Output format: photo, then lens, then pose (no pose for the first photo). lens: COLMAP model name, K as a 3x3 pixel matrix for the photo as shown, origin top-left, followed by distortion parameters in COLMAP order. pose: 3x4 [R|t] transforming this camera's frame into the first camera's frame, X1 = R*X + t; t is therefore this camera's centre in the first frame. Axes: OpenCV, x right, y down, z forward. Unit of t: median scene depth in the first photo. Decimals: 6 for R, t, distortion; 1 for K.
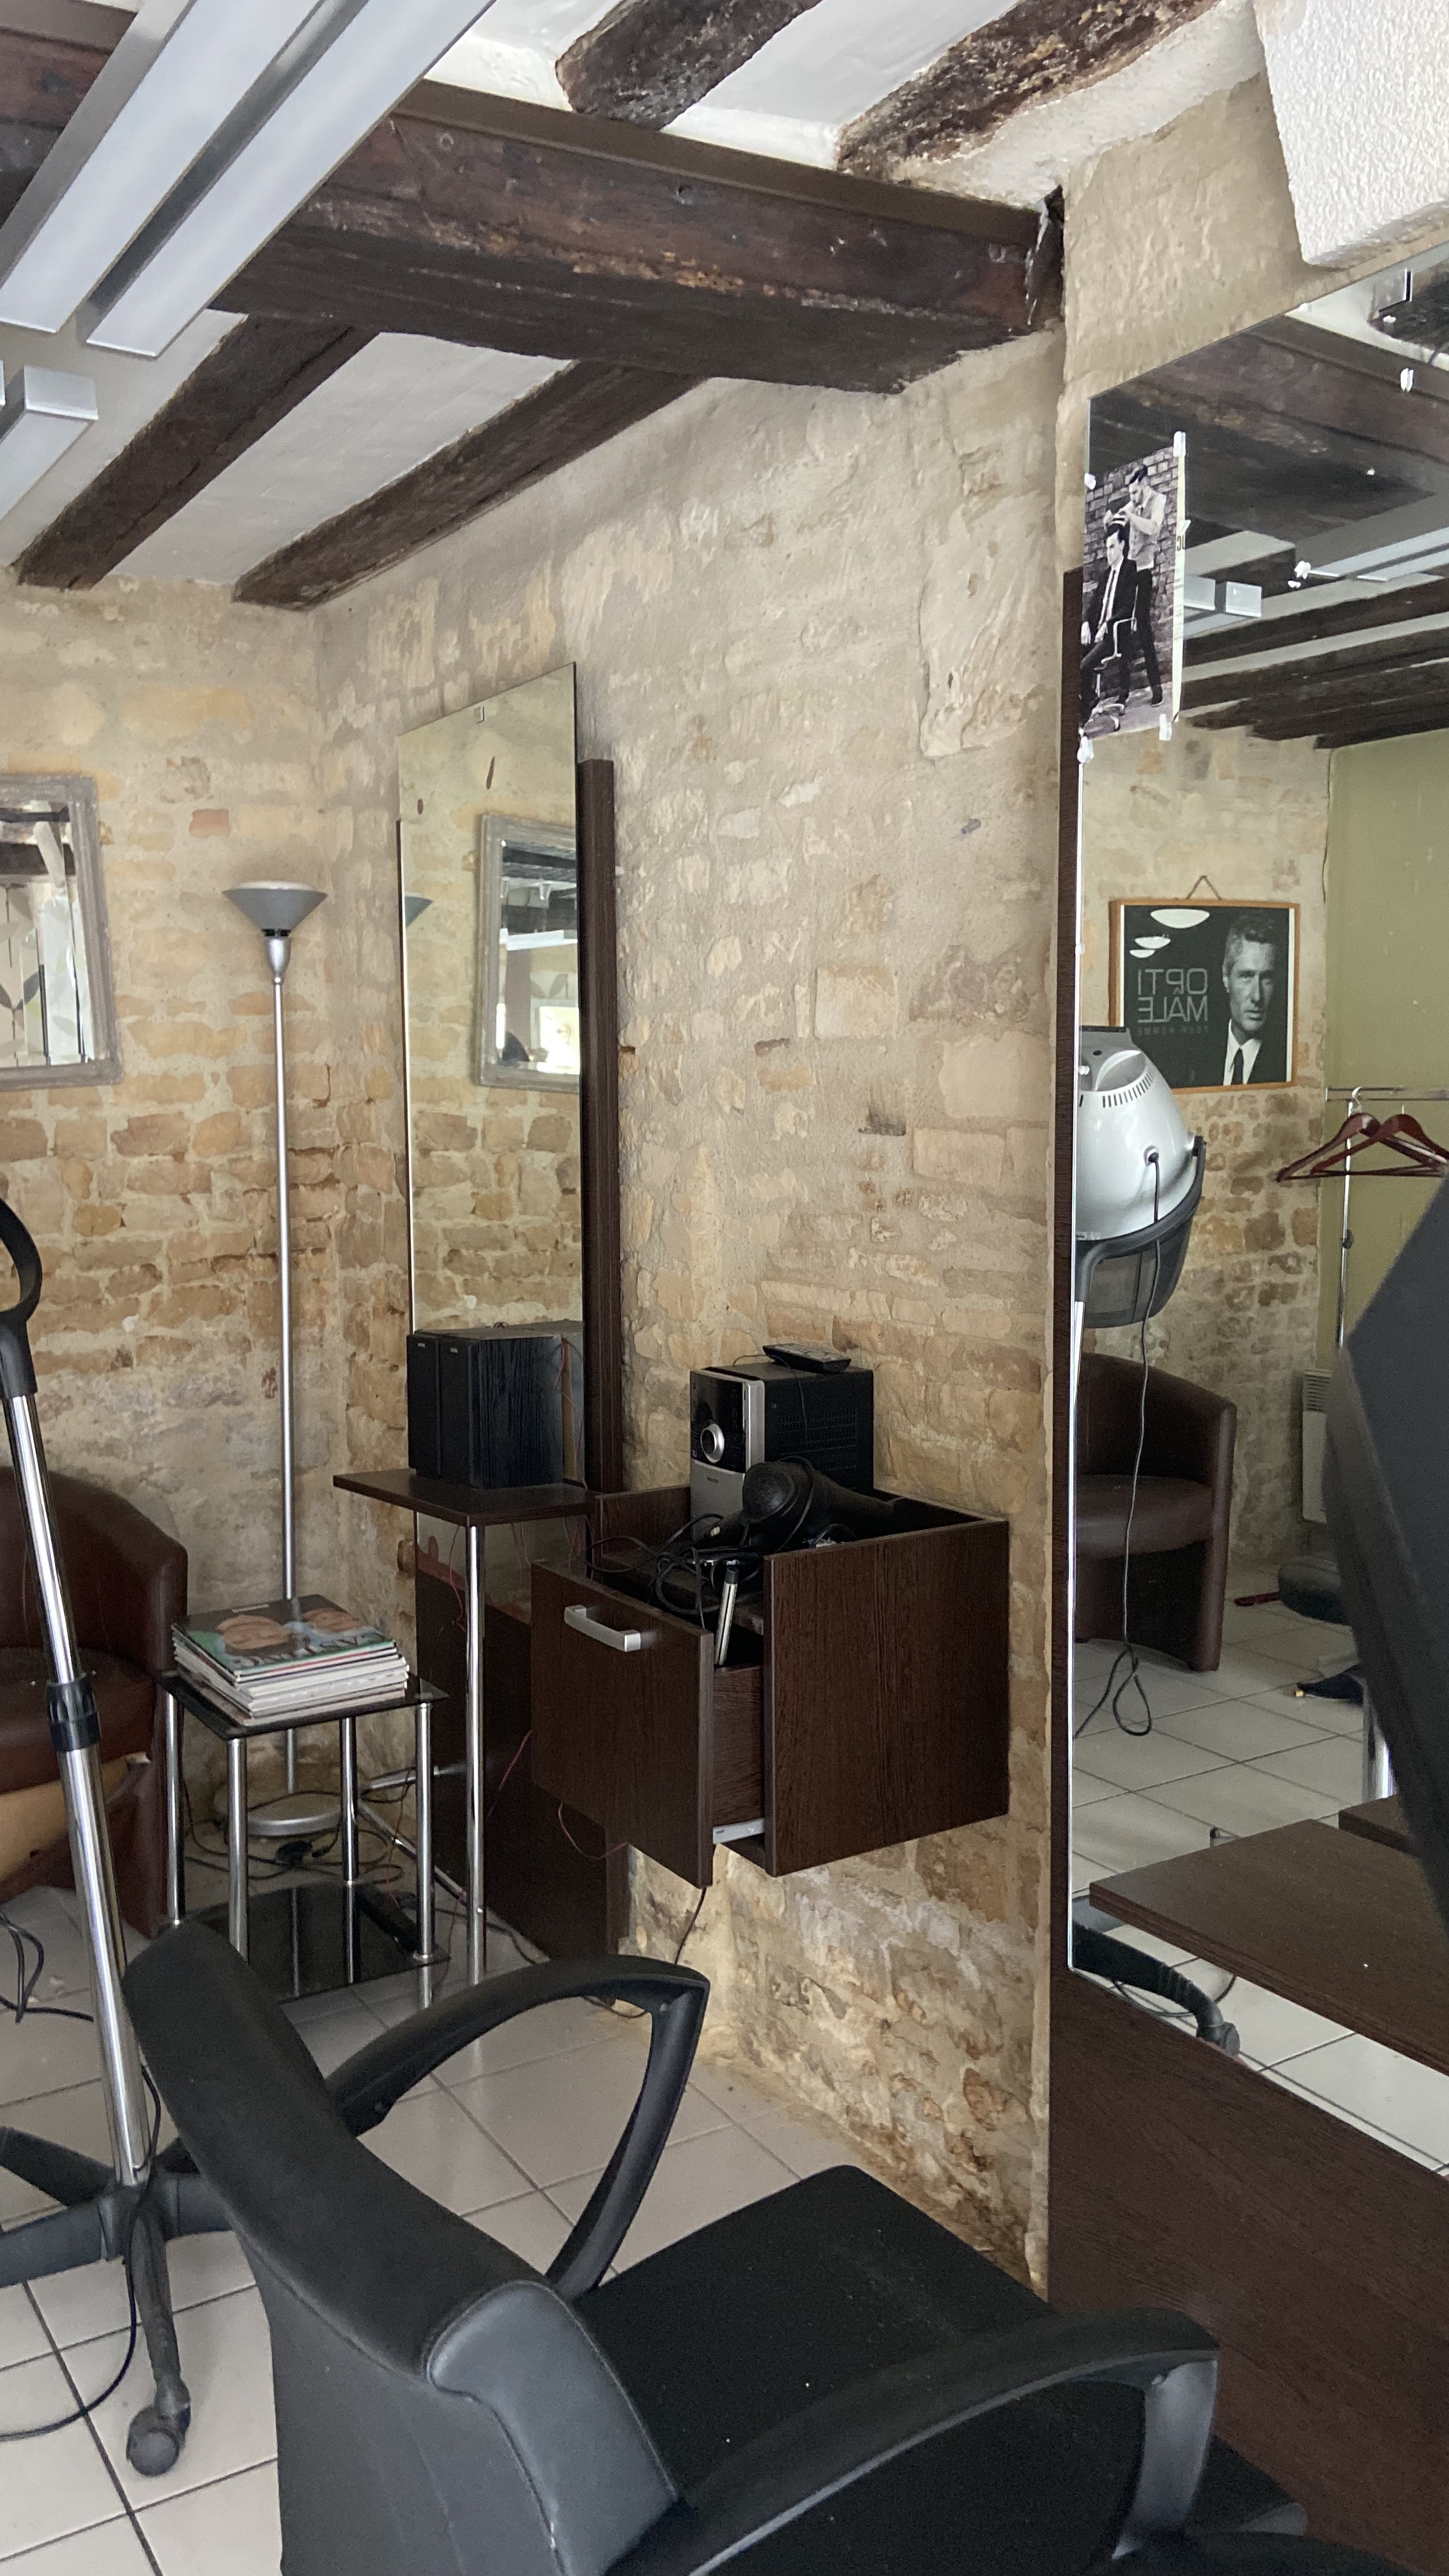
lens RADIAL K [[2026.1, 0, 720.4], [0, 2026.1, 1290.6], [0, 0, 1]] dist [0.014635, 0.002164]
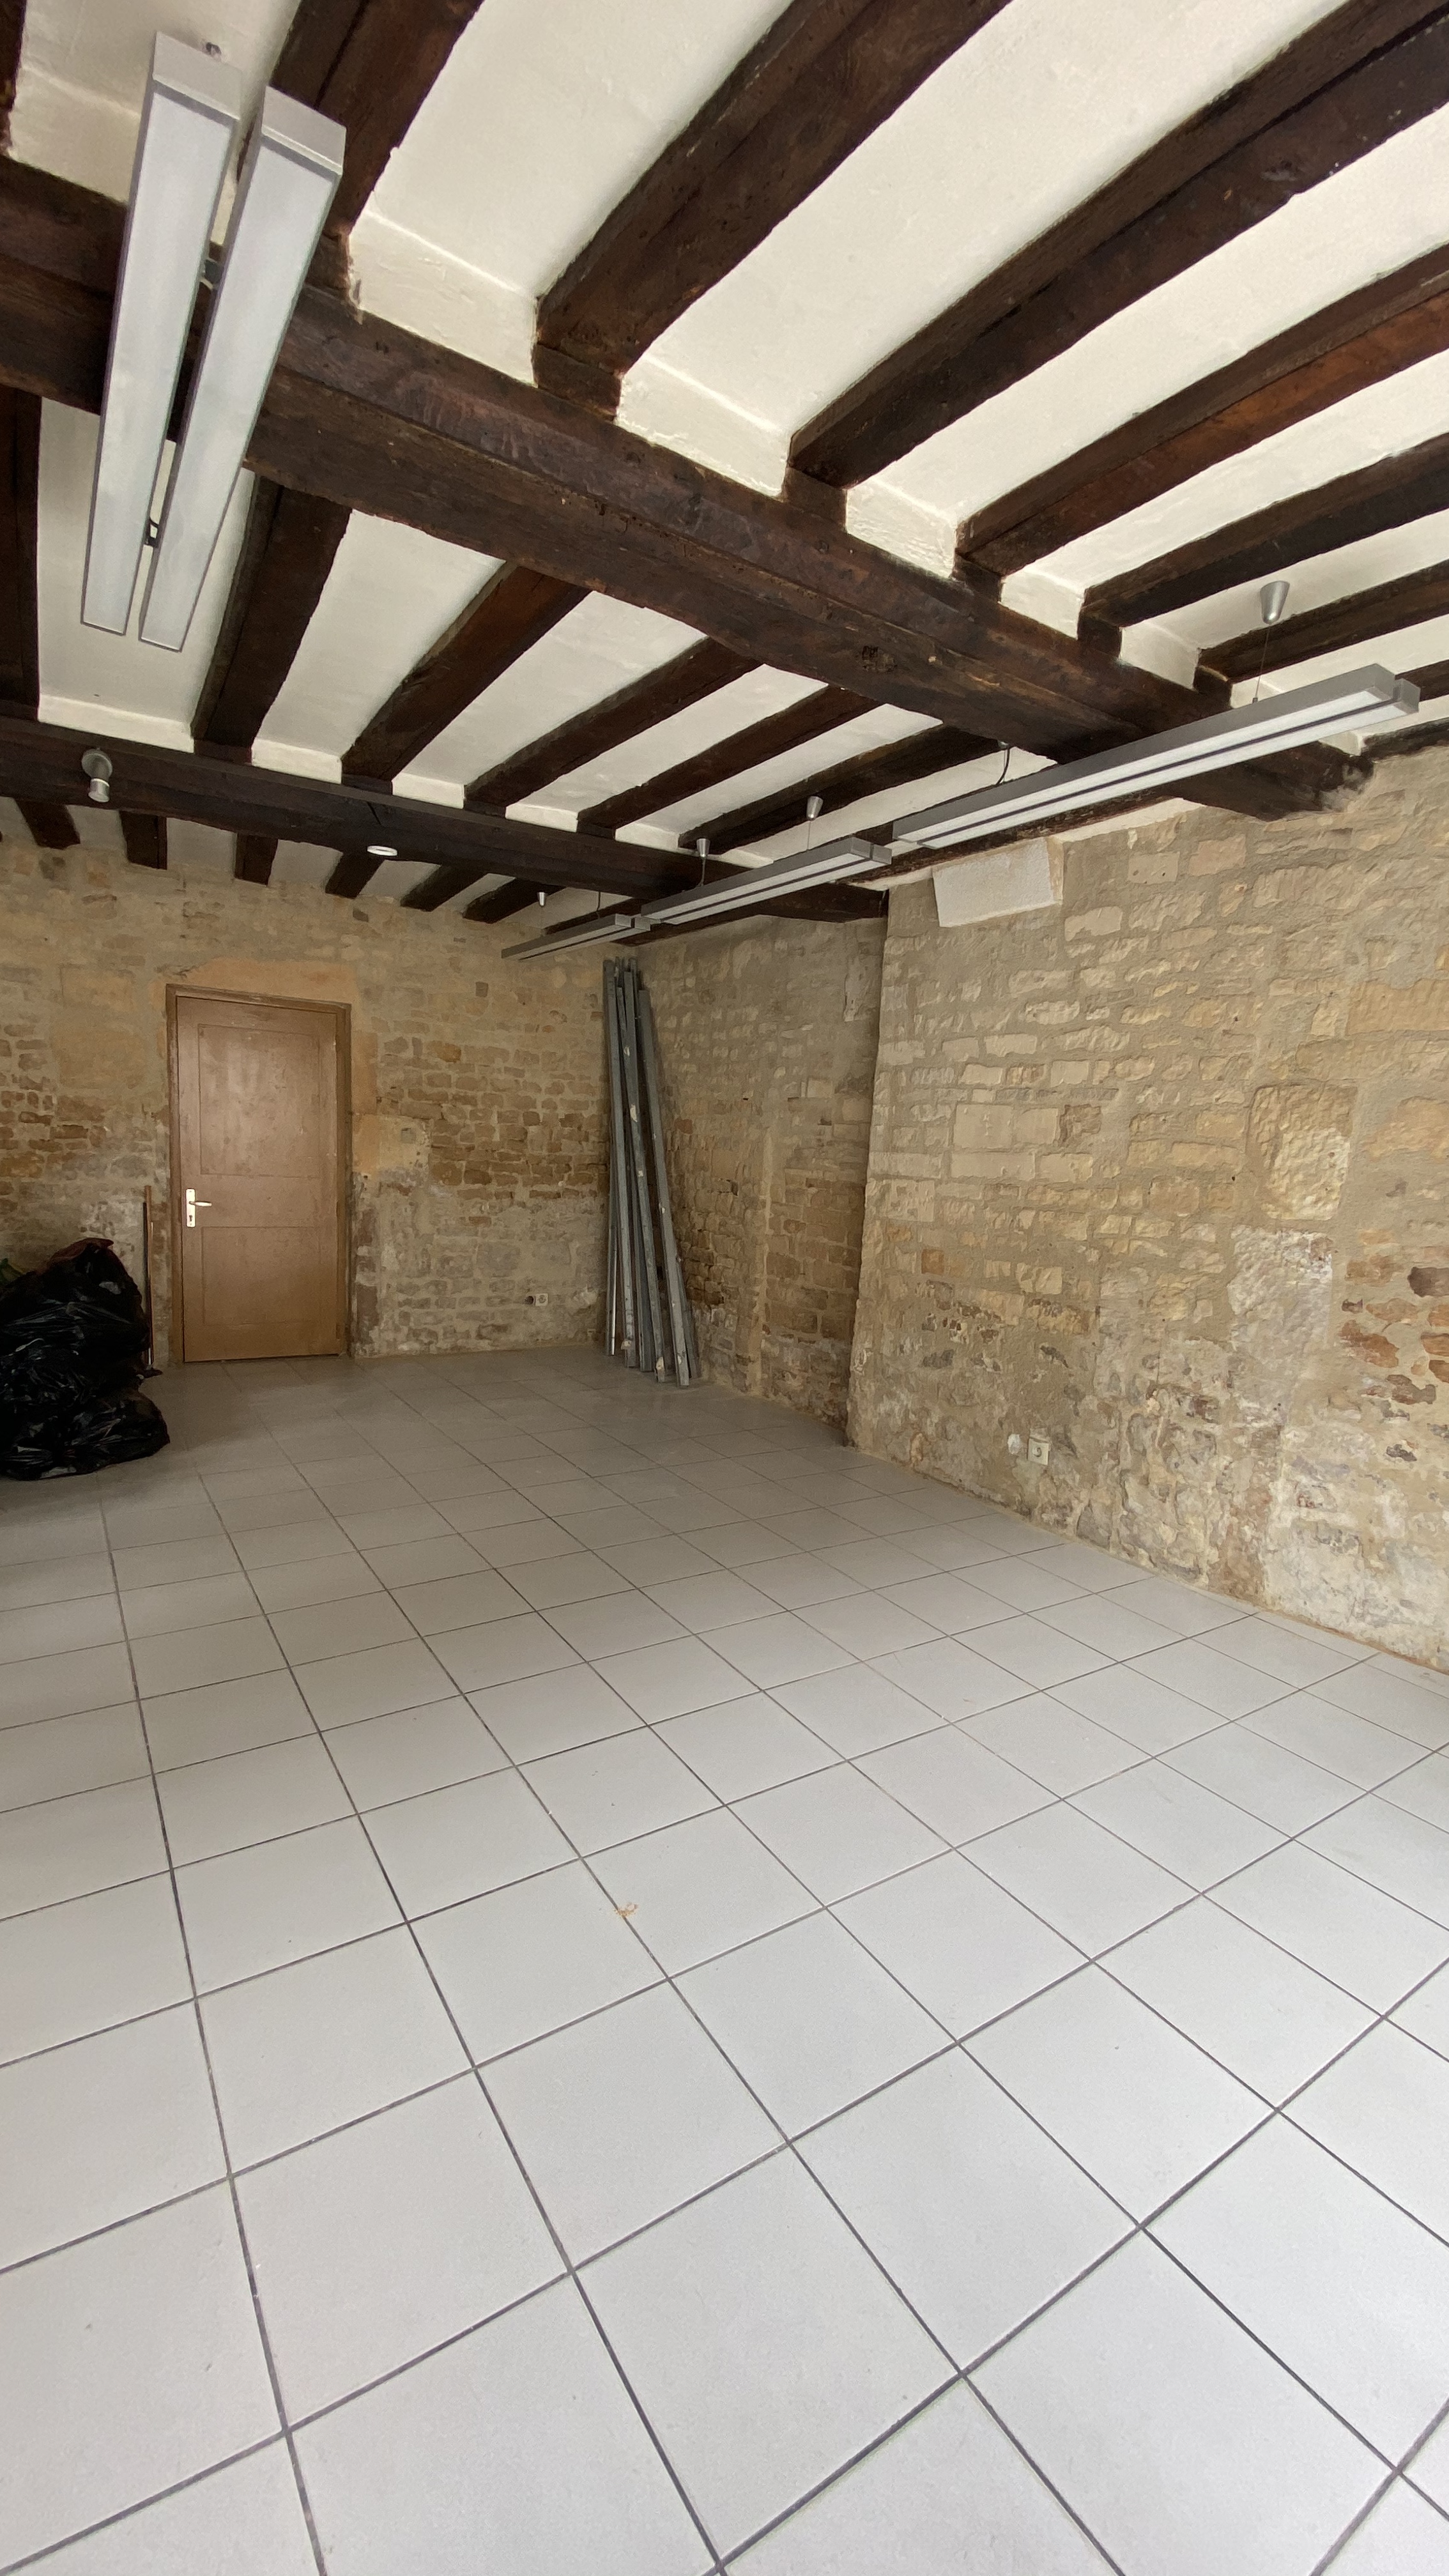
lens RADIAL K [[1044.1, 0, 717.1], [0, 1044.1, 1293.1], [0, 0, 1]] dist [-0.001113, -0.000376]
pose [[0.997886, 0.060931, 0.022597, -0.124546], [-0.061856, 0.997166, 0.042824, 0.140987], [-0.019924, -0.044131, 0.998827, -0.795364]]
